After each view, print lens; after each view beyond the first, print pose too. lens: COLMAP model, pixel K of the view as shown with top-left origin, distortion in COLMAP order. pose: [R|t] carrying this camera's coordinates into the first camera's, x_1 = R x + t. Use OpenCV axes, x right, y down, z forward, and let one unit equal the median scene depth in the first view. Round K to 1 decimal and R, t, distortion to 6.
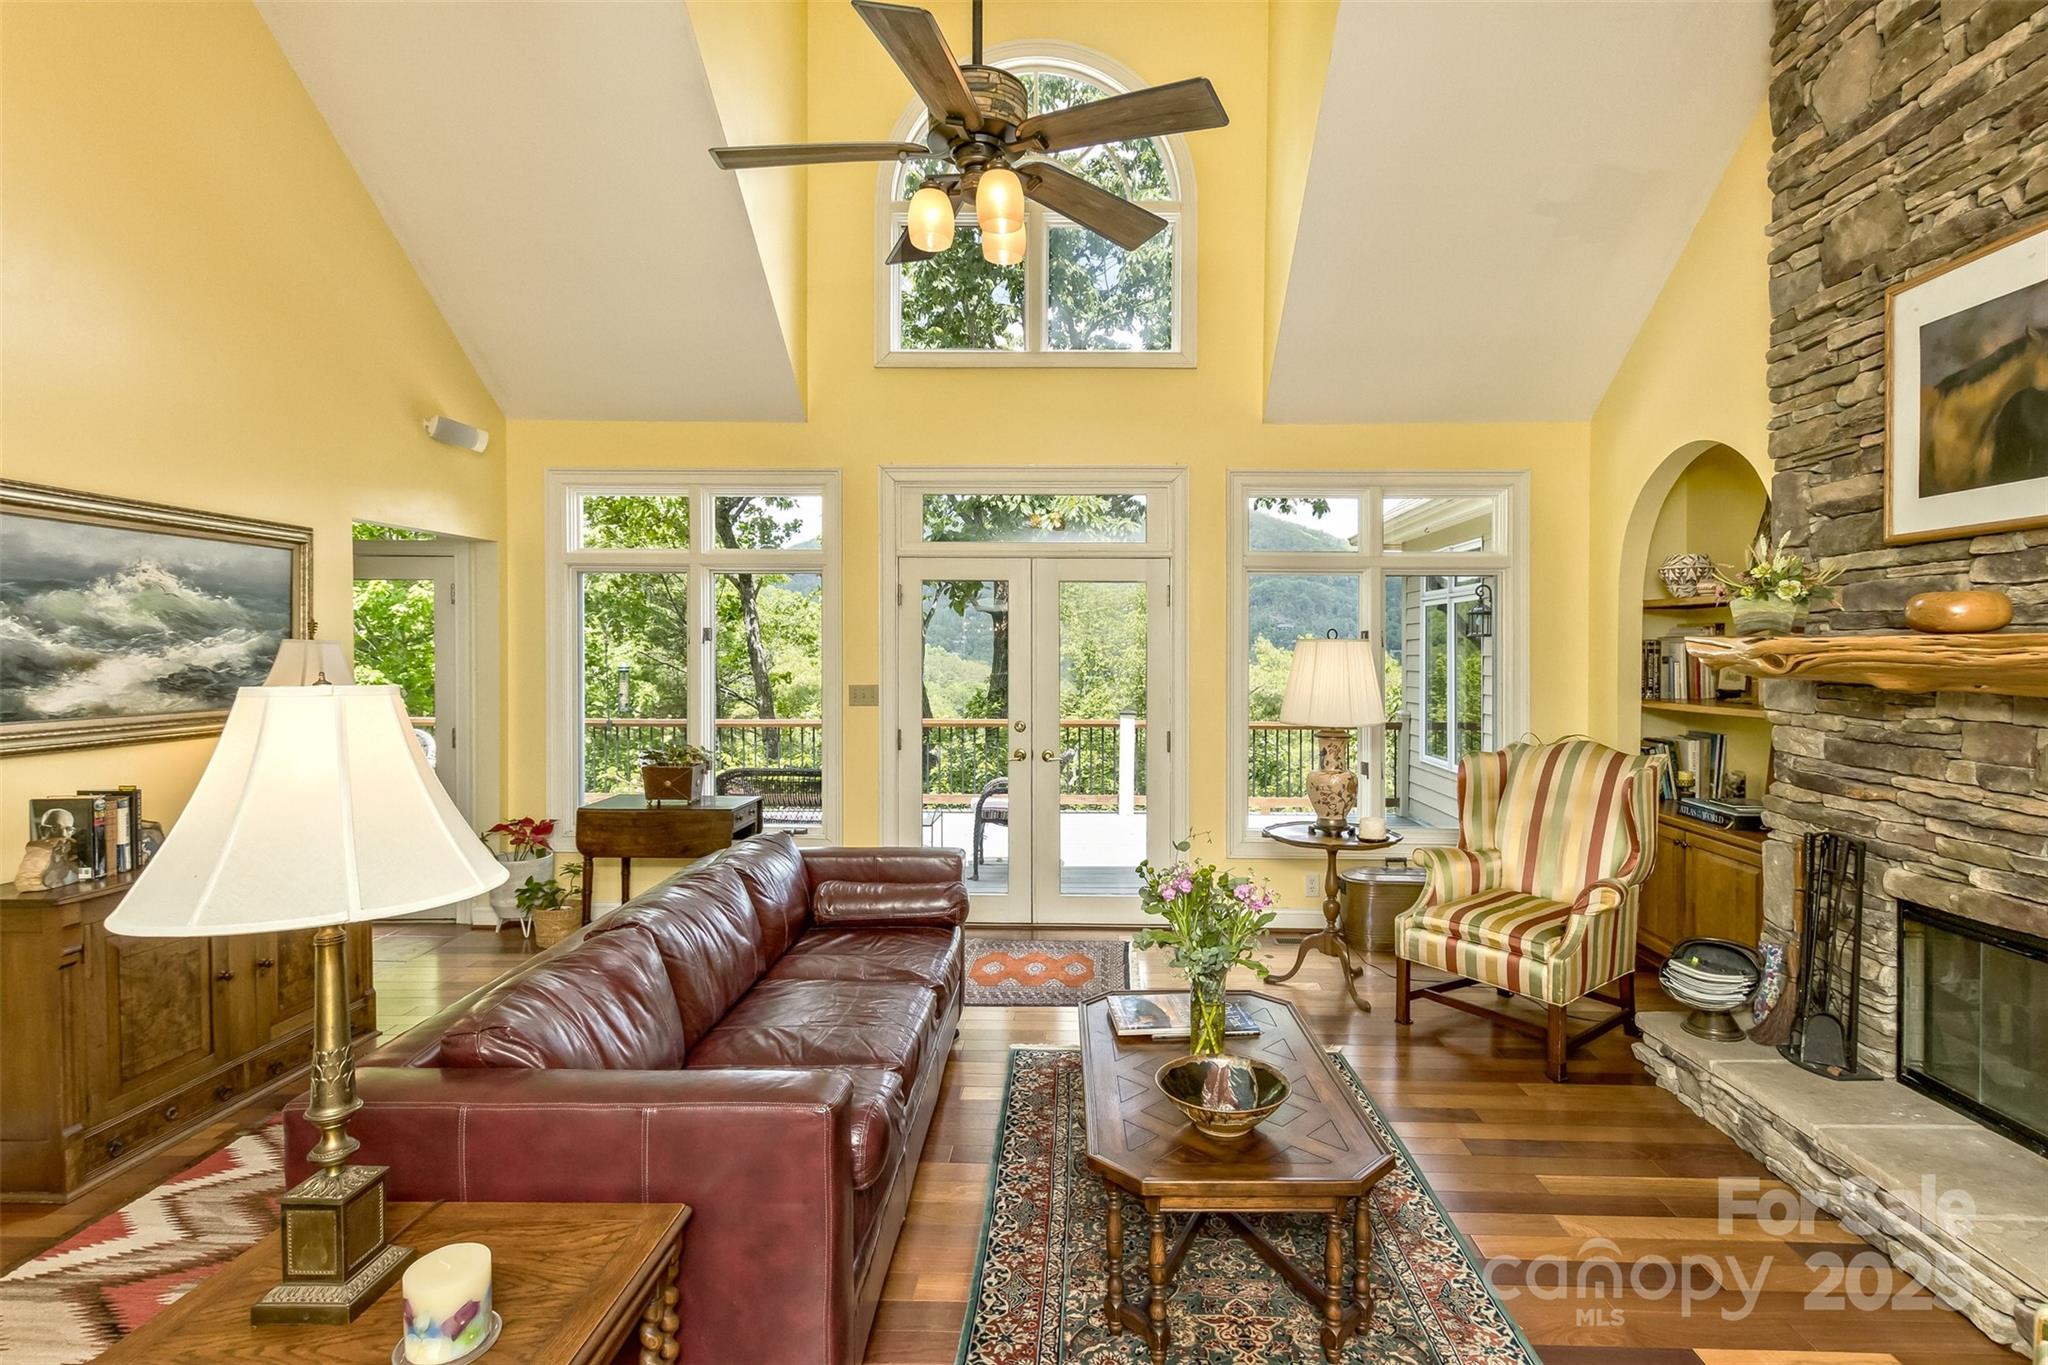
lens RADIAL K [[970.9, 0, 1018.6], [0, 970.9, 666.3], [0, 0, 1]] dist [0.000770, -0.000084]
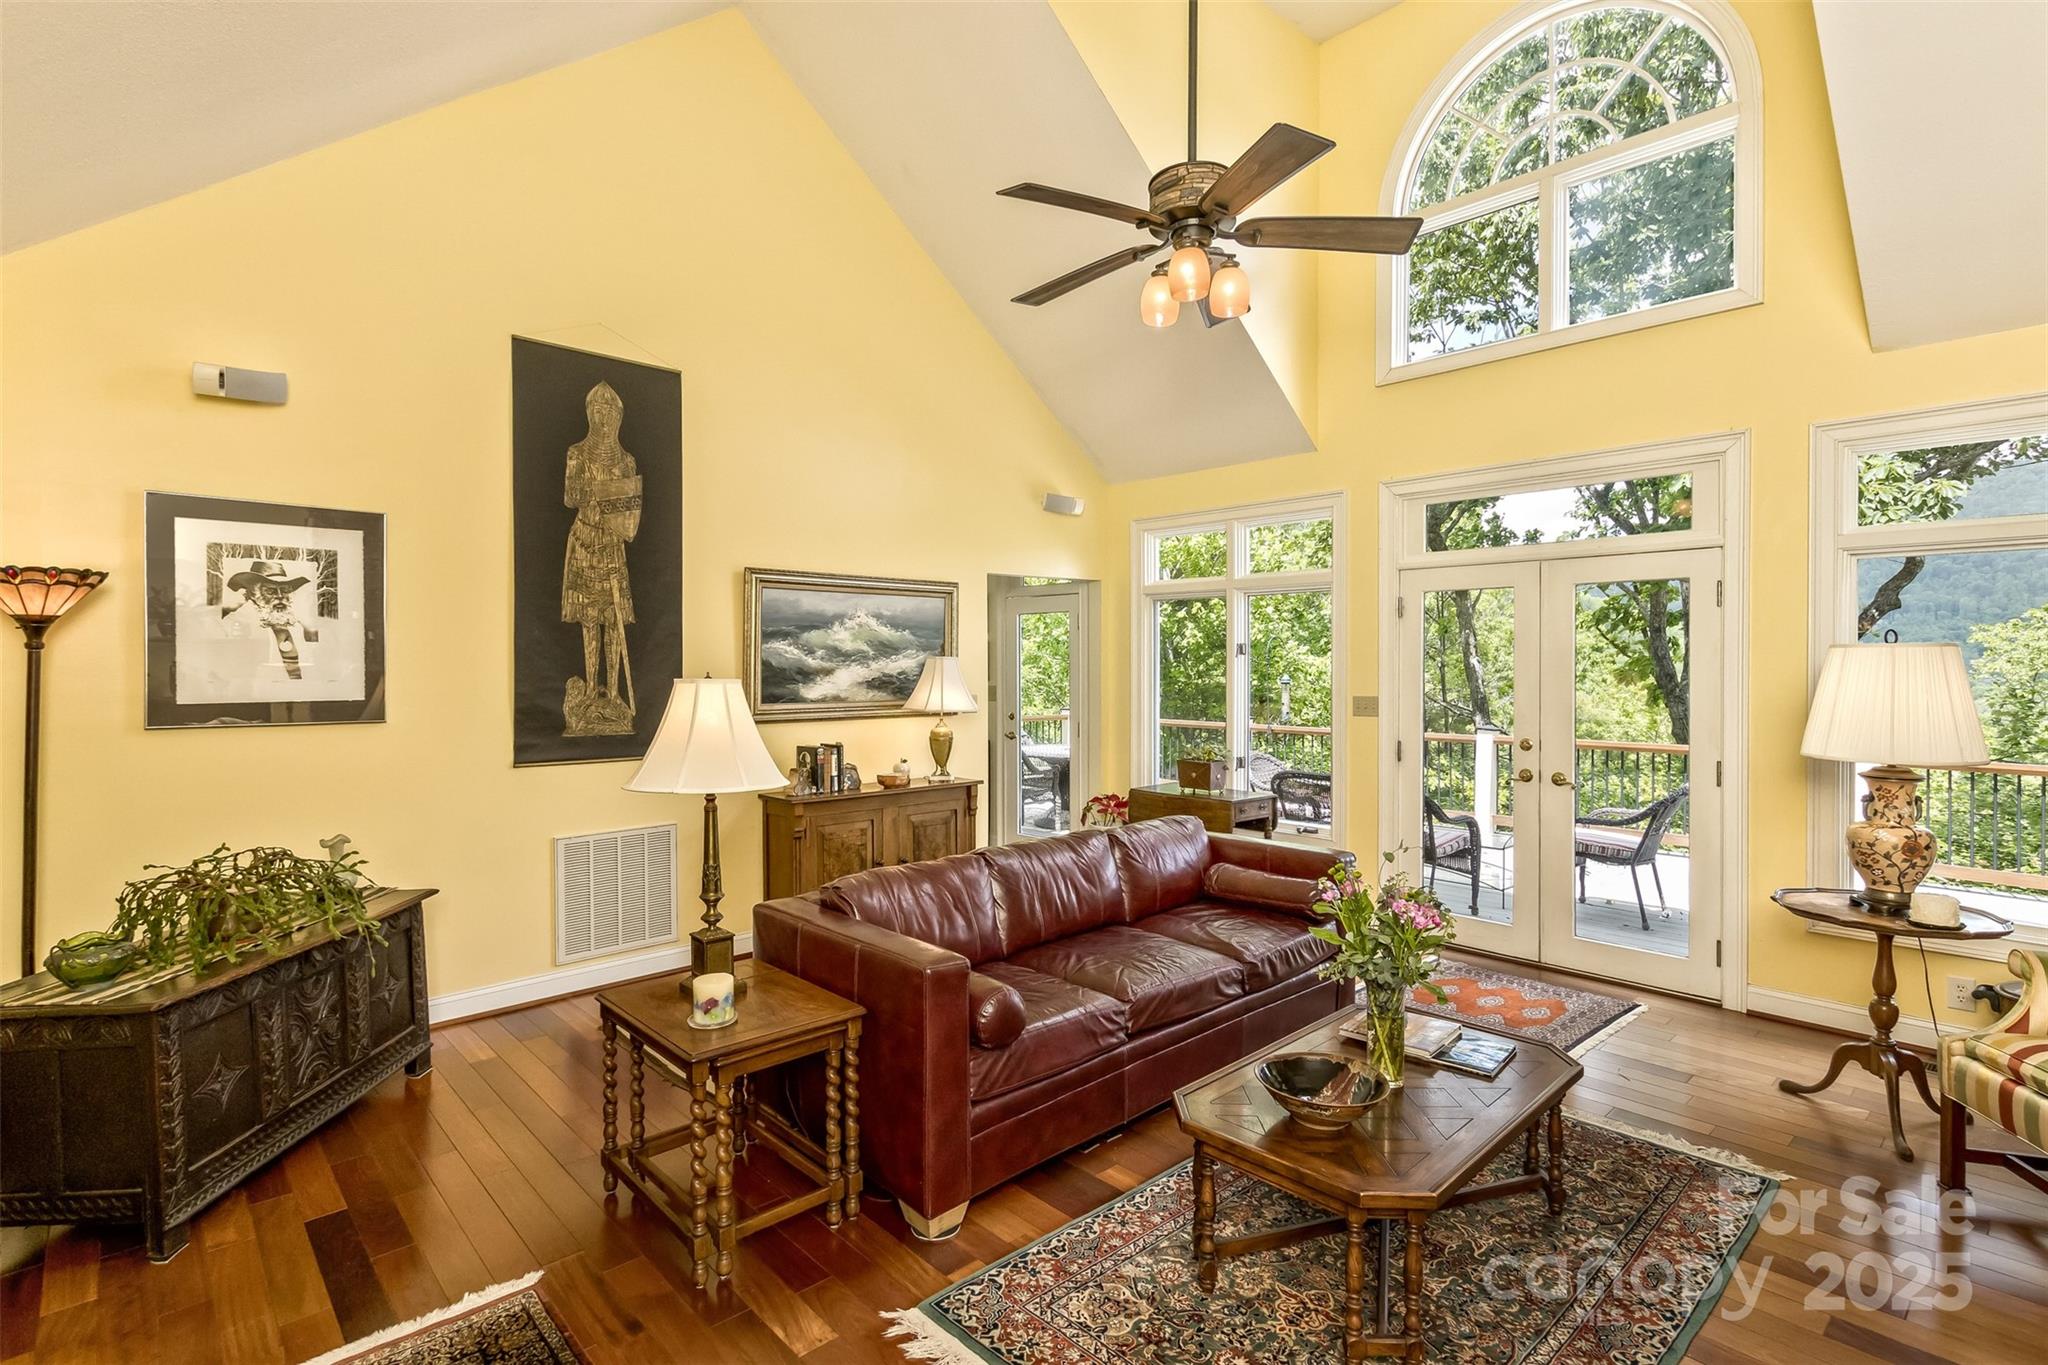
lens RADIAL K [[958.1, 0, 1024.0], [0, 958.1, 682.5], [0, 0, 1]] dist [0.002417, 0.000484]
pose [[0.700202, 0.010597, -0.713866, 0.473748], [-0.009589, 0.999939, 0.005438, 0.004090], [0.713881, 0.003037, 0.700261, 0.040275]]
